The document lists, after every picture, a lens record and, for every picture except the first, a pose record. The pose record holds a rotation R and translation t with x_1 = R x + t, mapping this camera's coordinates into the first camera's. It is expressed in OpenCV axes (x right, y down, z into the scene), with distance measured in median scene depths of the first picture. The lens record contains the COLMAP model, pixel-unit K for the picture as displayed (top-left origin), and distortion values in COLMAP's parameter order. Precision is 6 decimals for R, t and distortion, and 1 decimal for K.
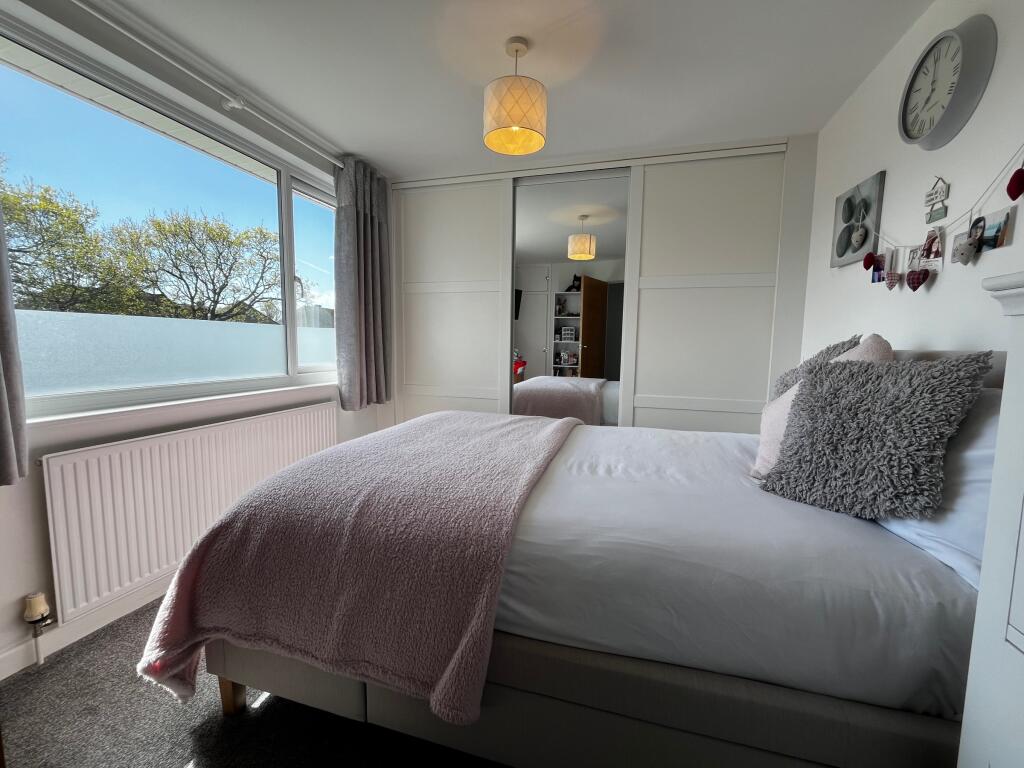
lens RADIAL K [[415.4, 0, 517.0], [0, 415.4, 381.6], [0, 0, 1]] dist [-0.001610, -0.000137]
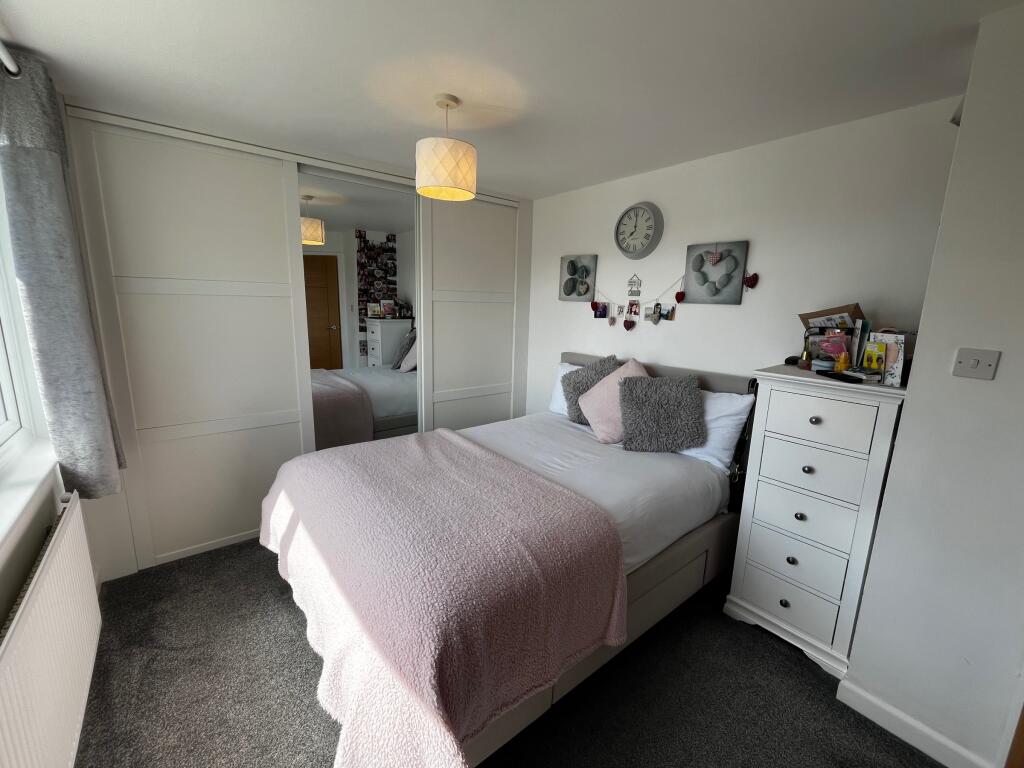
lens RADIAL K [[415.4, 0, 518.2], [0, 415.4, 384.0], [0, 0, 1]] dist [-0.001610, -0.000137]
pose [[0.581694, -0.154206, 0.798656, -0.980229], [0.057272, 0.987193, 0.148895, -0.294103], [-0.811389, -0.040871, 0.583076, 0.258066]]
